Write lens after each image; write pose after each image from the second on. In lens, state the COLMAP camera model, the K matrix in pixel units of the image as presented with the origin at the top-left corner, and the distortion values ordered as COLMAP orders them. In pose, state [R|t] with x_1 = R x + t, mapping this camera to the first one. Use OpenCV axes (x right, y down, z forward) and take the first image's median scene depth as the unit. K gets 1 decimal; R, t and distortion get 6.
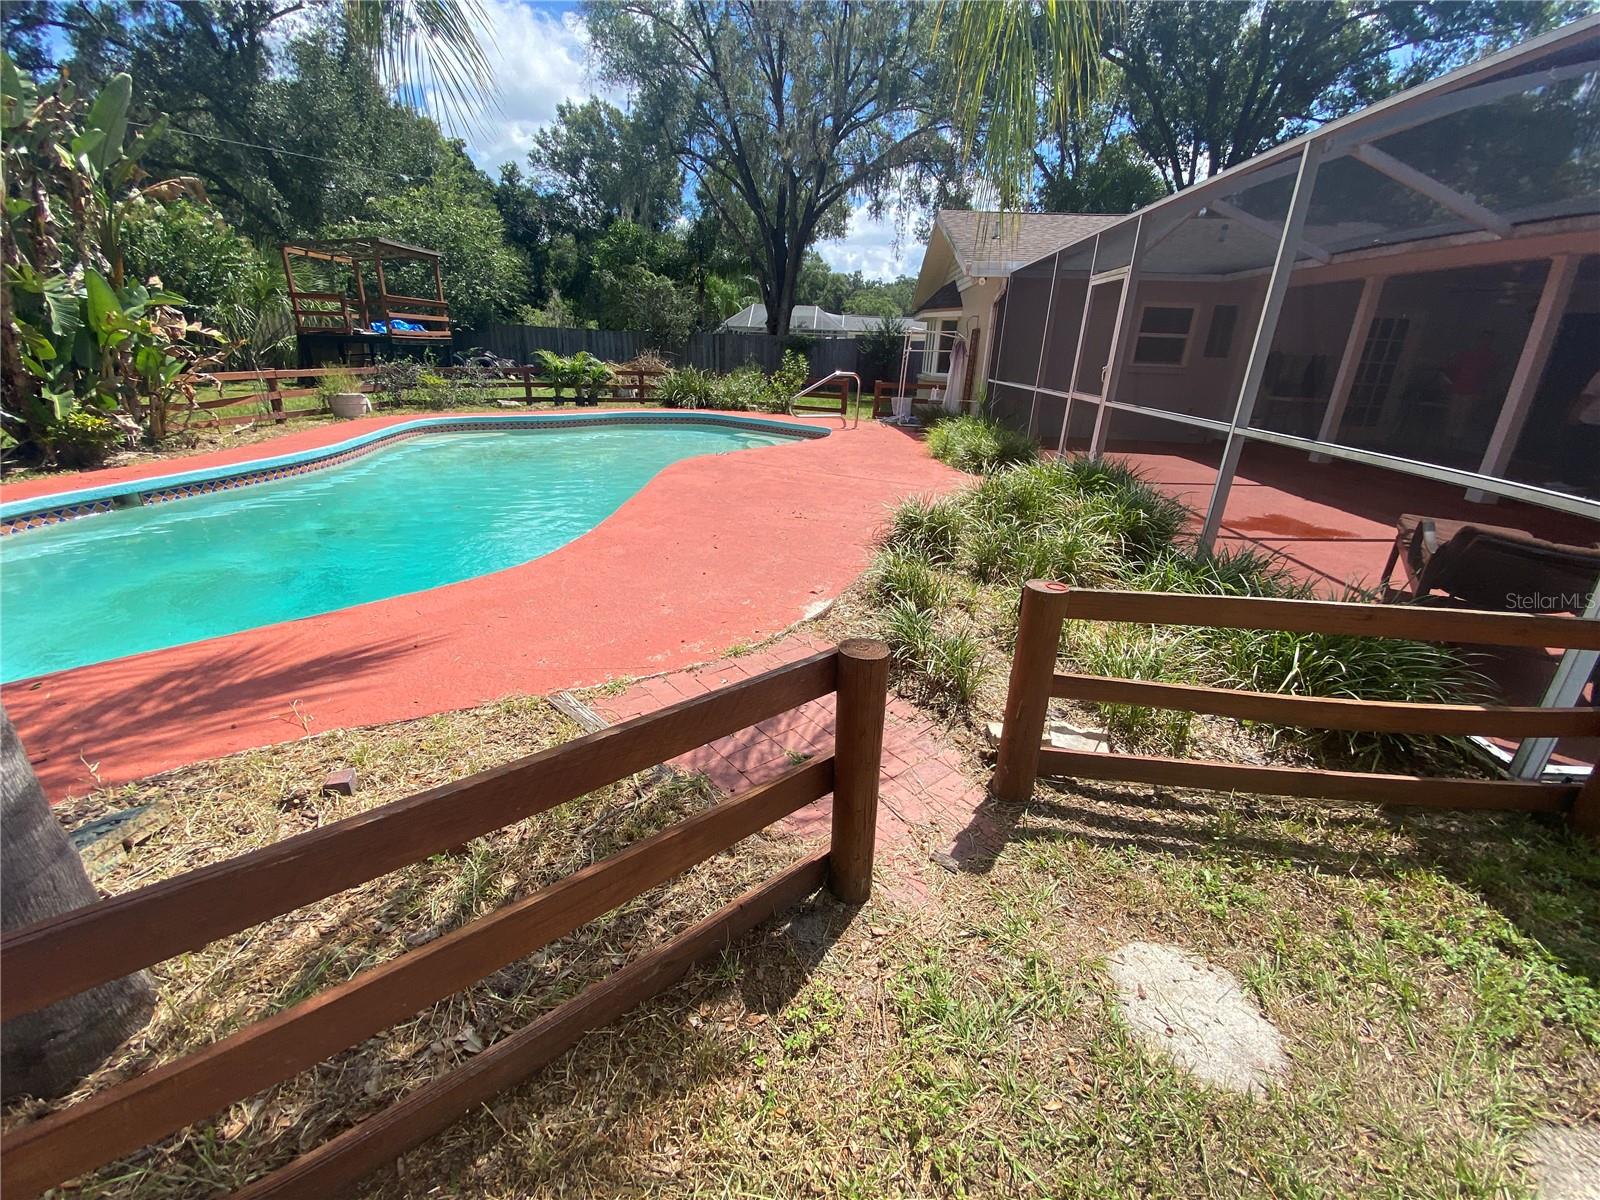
lens RADIAL K [[649.6, 0, 787.2], [0, 649.6, 596.4], [0, 0, 1]] dist [0.024126, -0.020090]
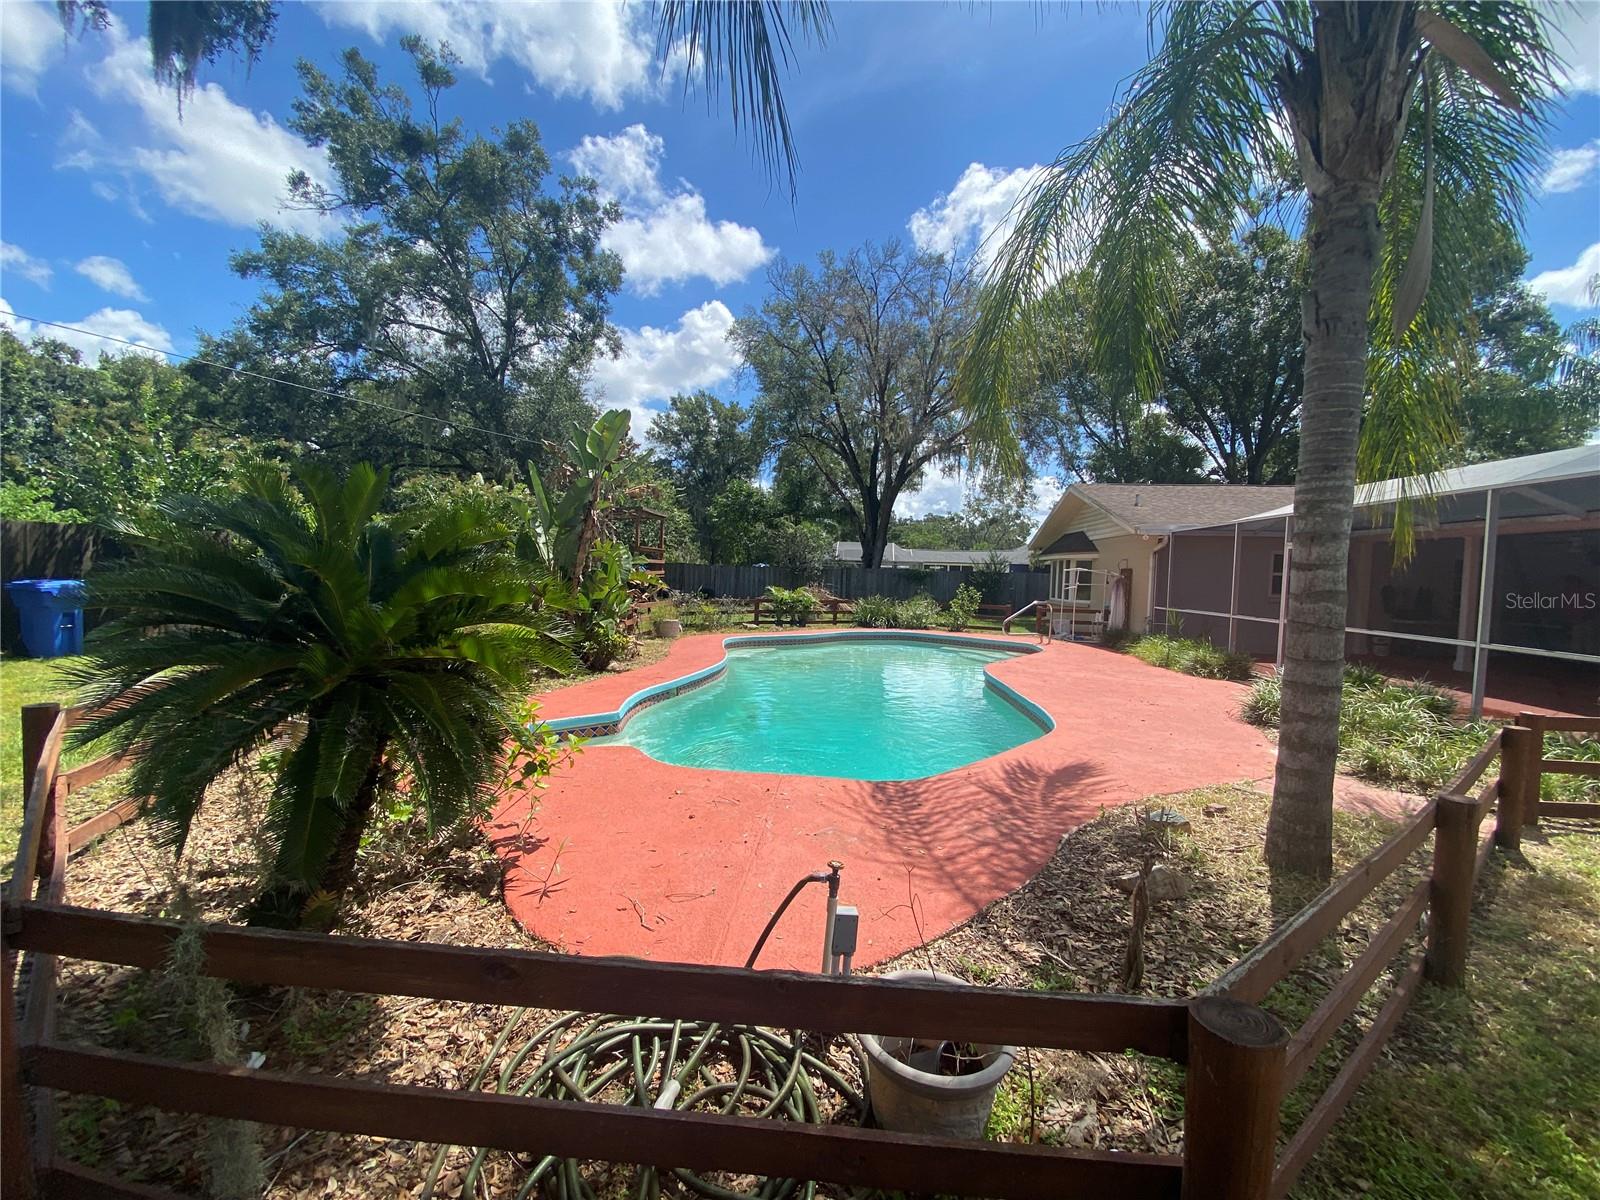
lens RADIAL K [[649.6, 0, 787.2], [0, 649.6, 596.4], [0, 0, 1]] dist [0.024126, -0.020090]
pose [[0.999739, -0.002105, -0.022732, -0.290185], [-0.005341, 0.946540, -0.322542, 0.047045], [0.022196, 0.322579, 0.946282, -0.171776]]
